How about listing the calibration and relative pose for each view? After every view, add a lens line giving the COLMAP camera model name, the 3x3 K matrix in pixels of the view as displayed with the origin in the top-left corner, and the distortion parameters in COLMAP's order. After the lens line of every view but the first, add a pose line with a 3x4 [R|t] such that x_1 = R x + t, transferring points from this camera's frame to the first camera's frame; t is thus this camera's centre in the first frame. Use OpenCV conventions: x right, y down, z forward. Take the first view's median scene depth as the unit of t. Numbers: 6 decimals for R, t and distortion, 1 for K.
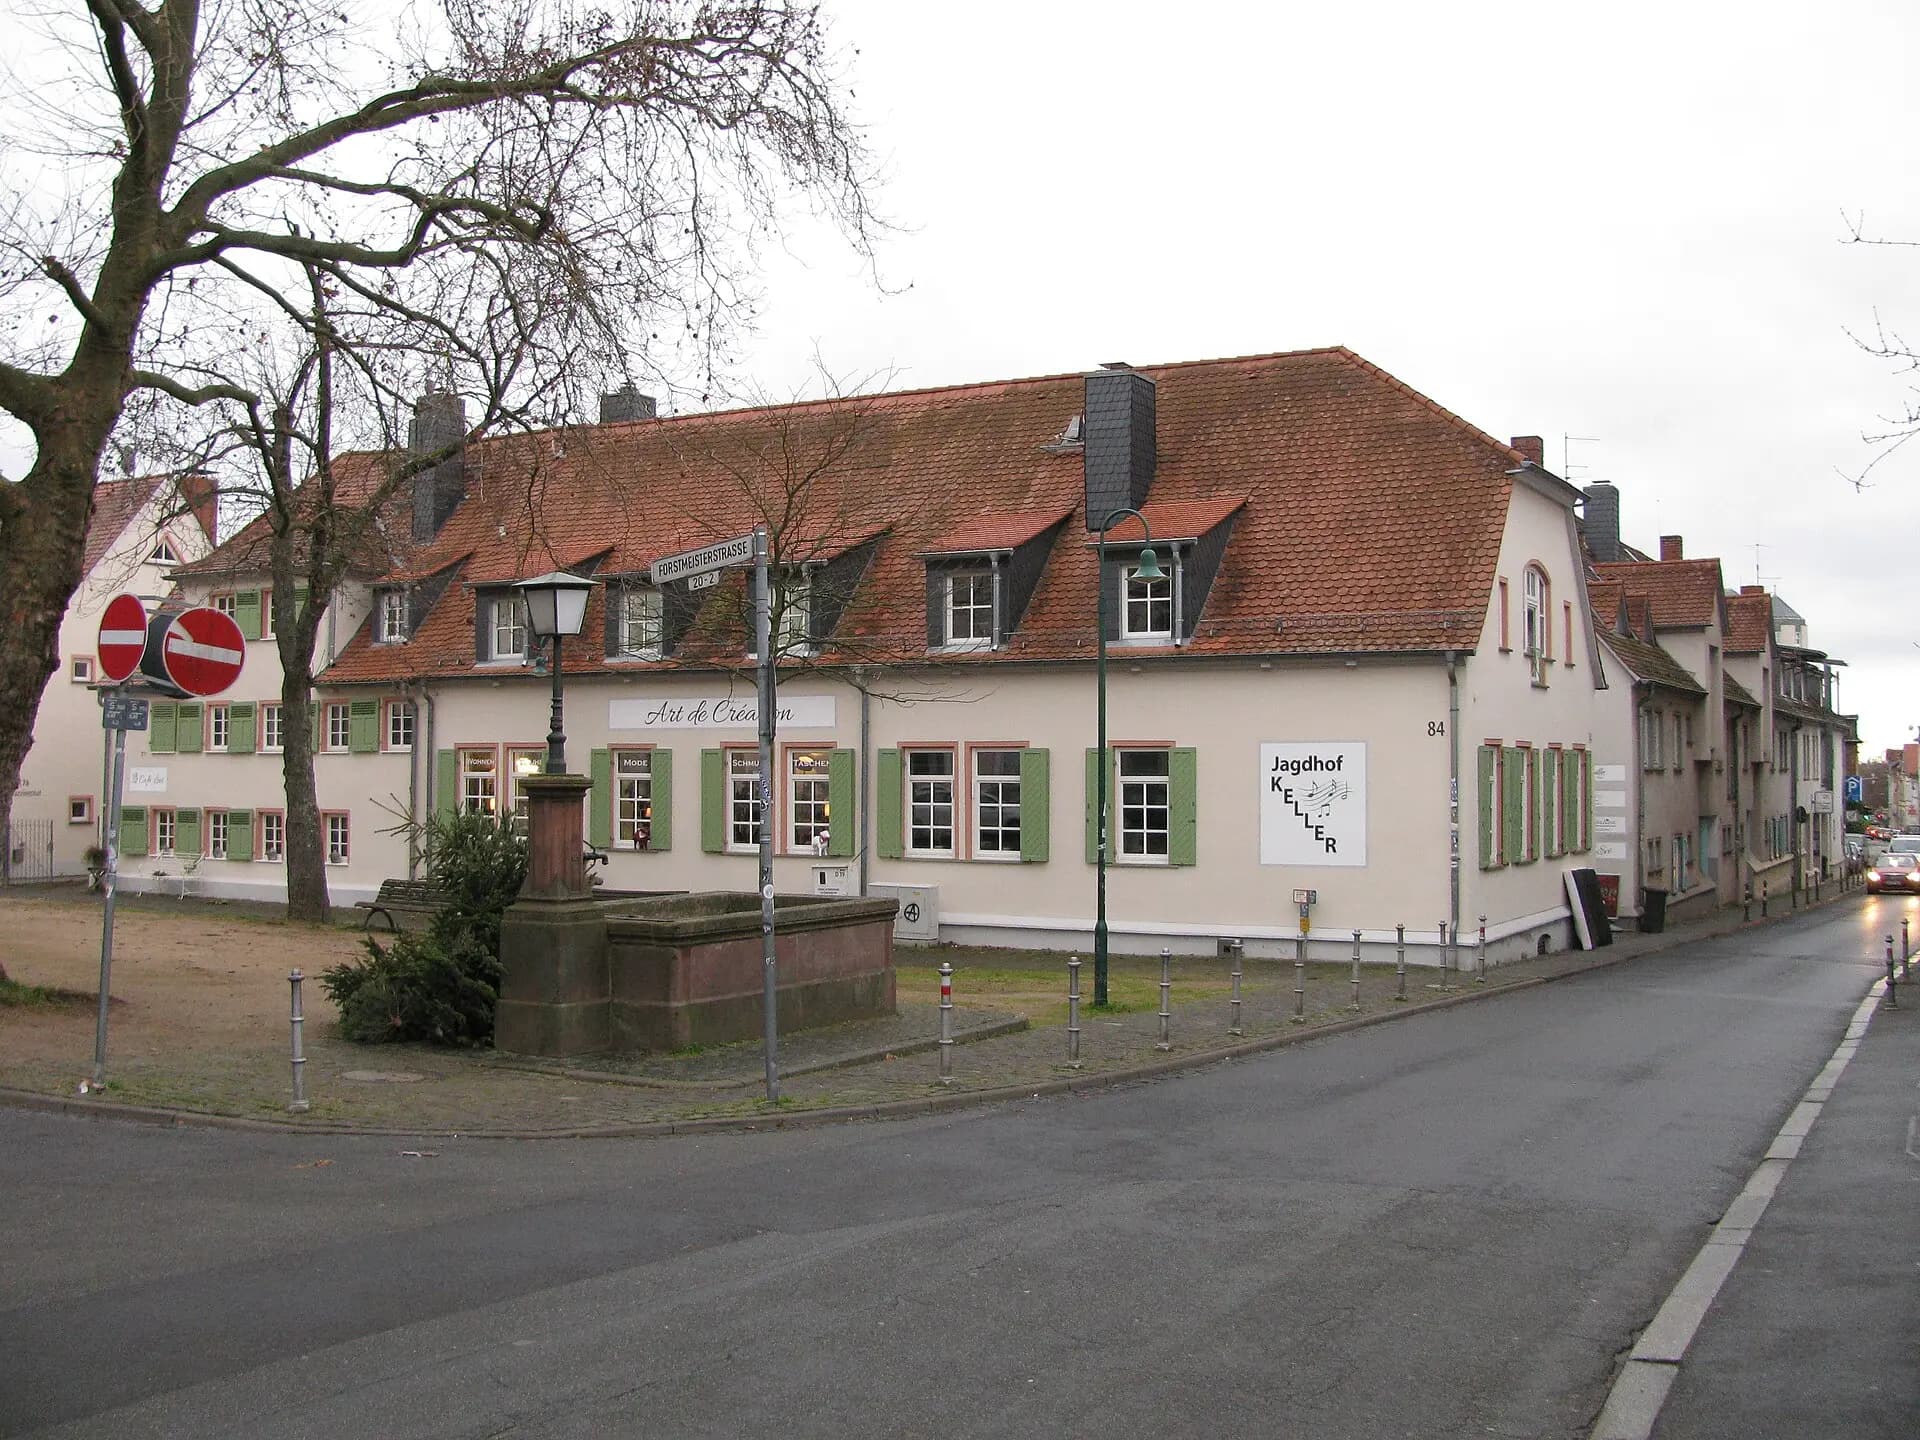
lens RADIAL K [[2021.5, 0, 962.6], [0, 2021.5, 663.0], [0, 0, 1]] dist [-0.204669, 0.243841]
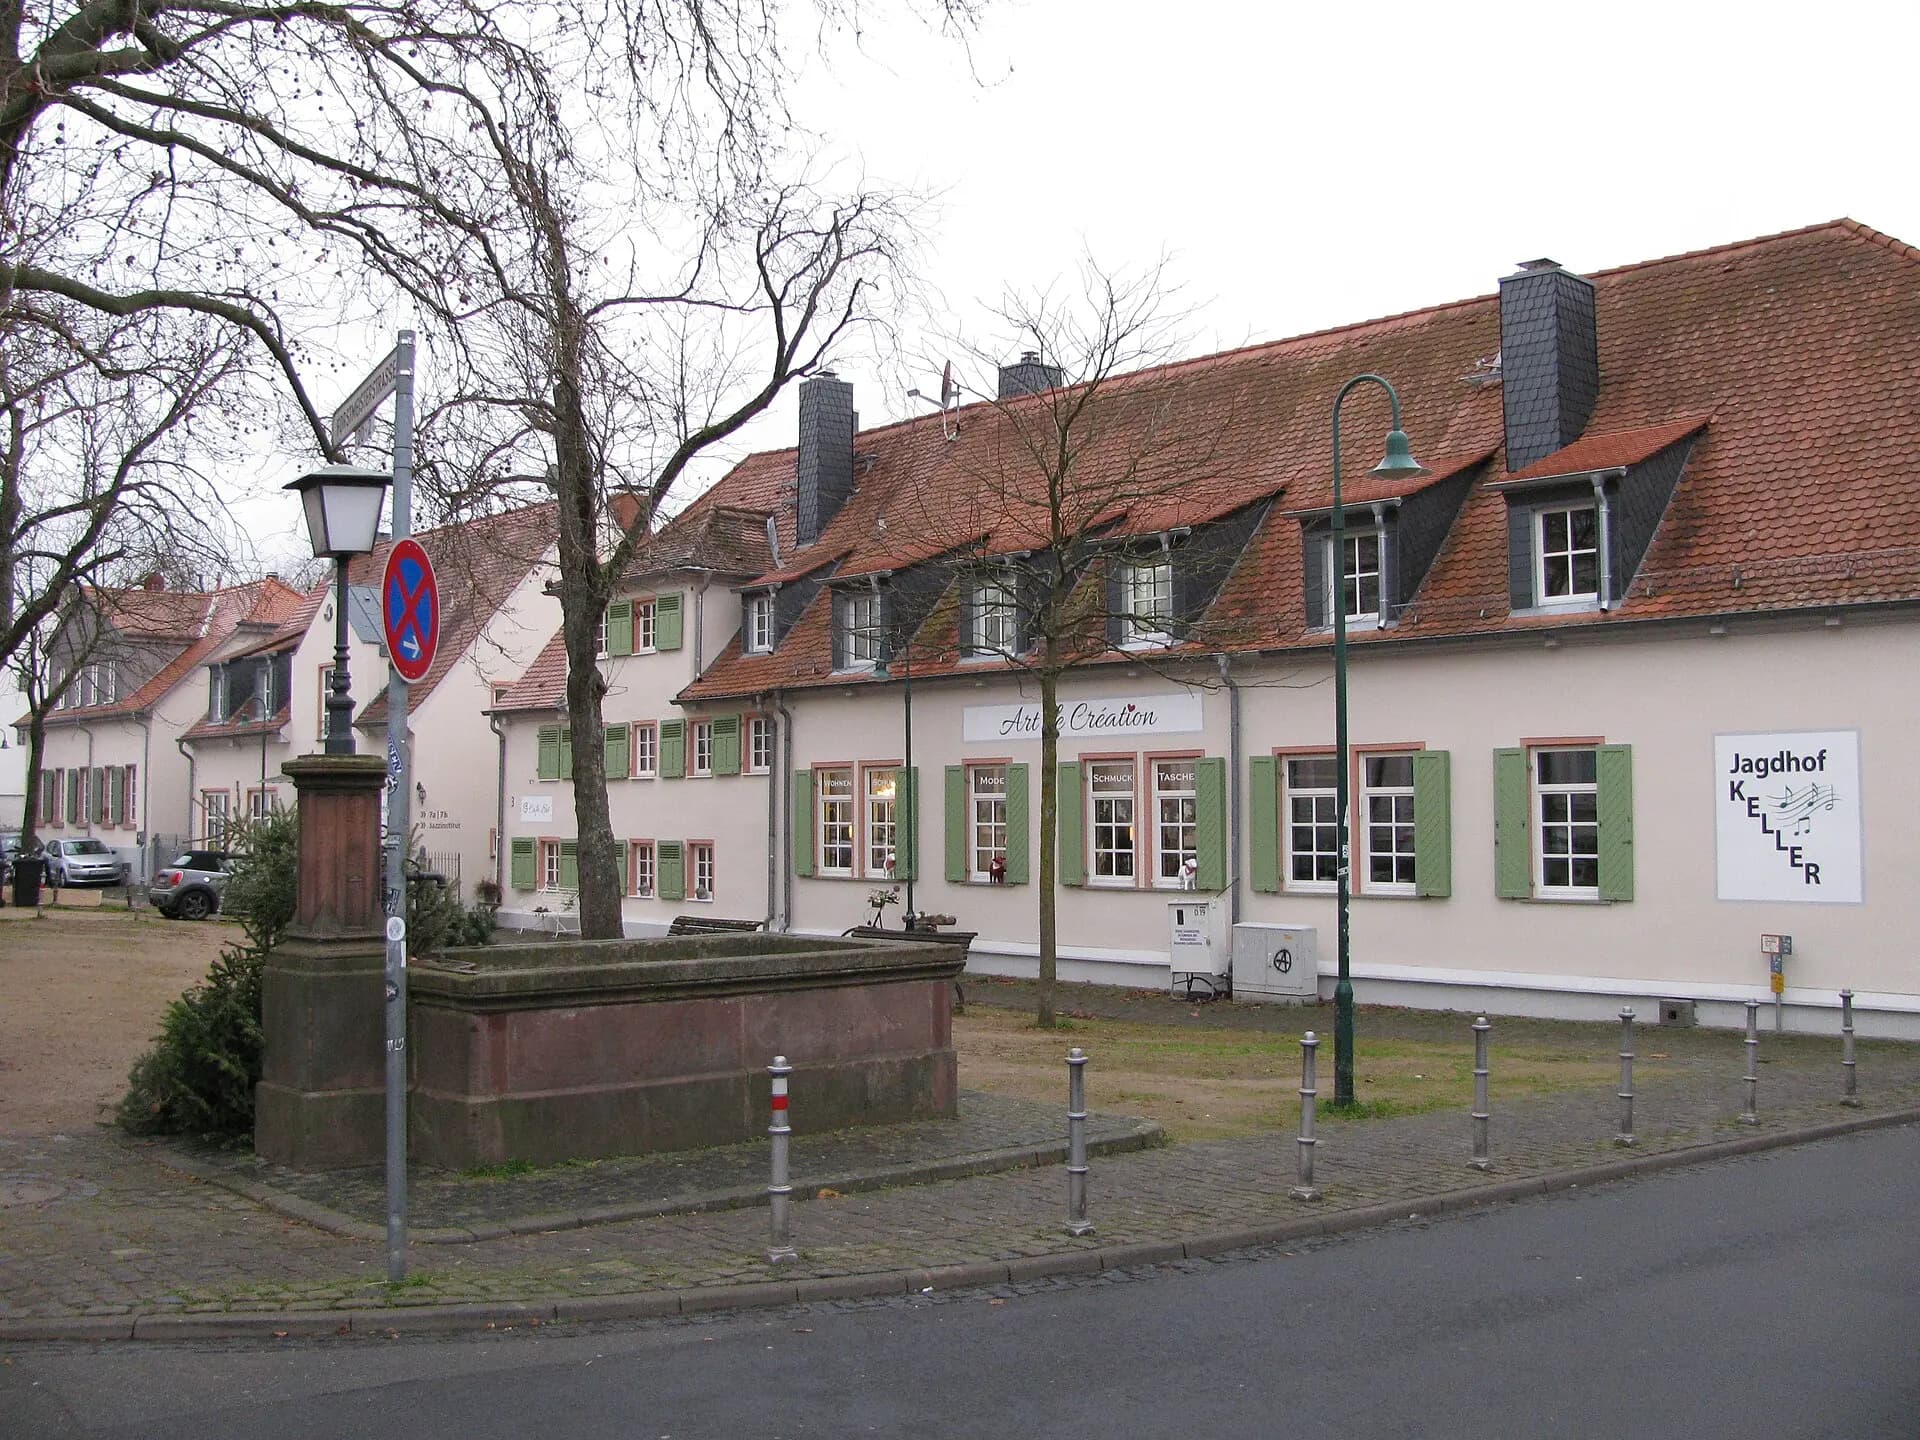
lens RADIAL K [[2021.5, 0, 962.6], [0, 2021.5, 663.0], [0, 0, 1]] dist [-0.204669, 0.243841]
pose [[0.949159, -0.028946, -0.313465, 0.105201], [0.022714, 0.999465, -0.023515, 0.022012], [0.313978, 0.015200, 0.949309, 0.207112]]
